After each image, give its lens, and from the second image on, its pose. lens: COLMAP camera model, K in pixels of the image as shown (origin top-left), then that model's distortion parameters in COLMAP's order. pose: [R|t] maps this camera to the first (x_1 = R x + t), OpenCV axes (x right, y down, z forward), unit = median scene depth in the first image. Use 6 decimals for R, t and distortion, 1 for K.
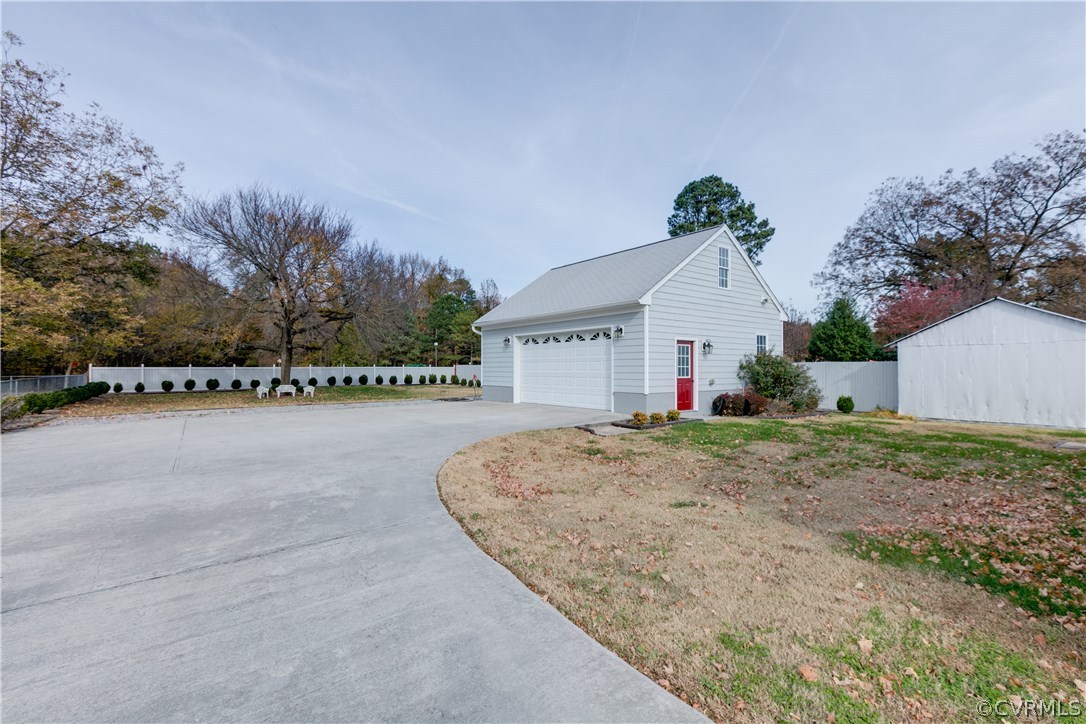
lens RADIAL K [[480.2, 0, 544.3], [0, 480.2, 363.4], [0, 0, 1]] dist [0.002078, -0.001544]
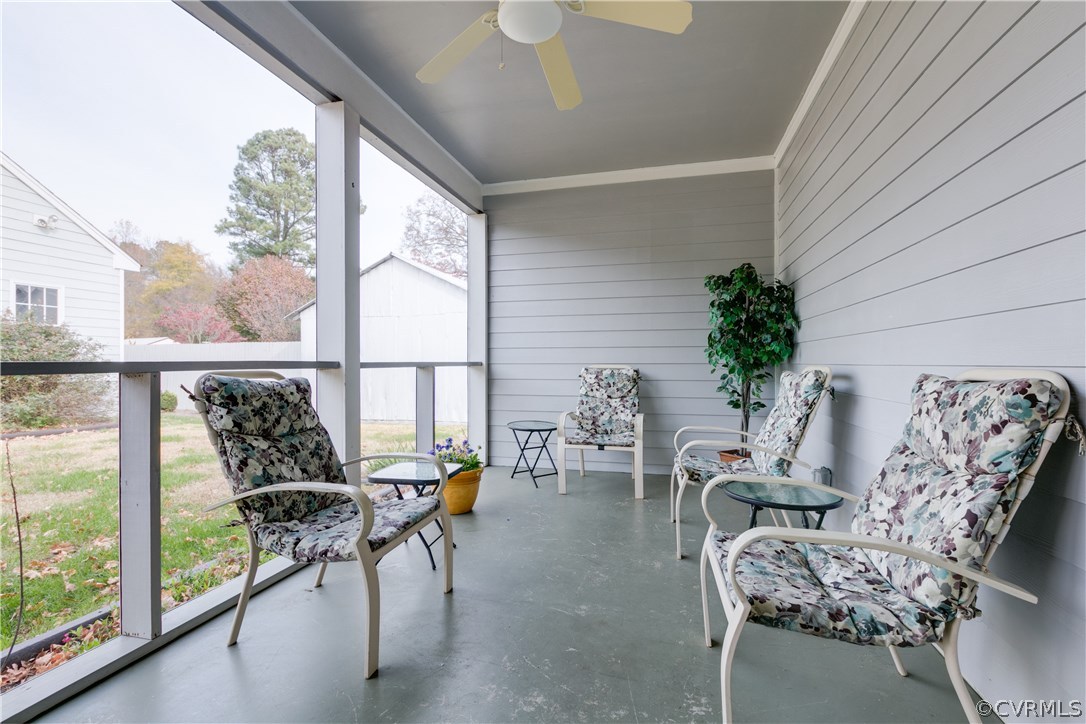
lens RADIAL K [[480.2, 0, 542.3], [0, 480.2, 363.1], [0, 0, 1]] dist [0.002078, -0.001544]
pose [[0.804511, -0.000751, 0.593937, 0.202465], [-0.002663, 0.999985, 0.004873, 0.008547], [-0.593931, -0.005502, 0.804497, 0.073270]]
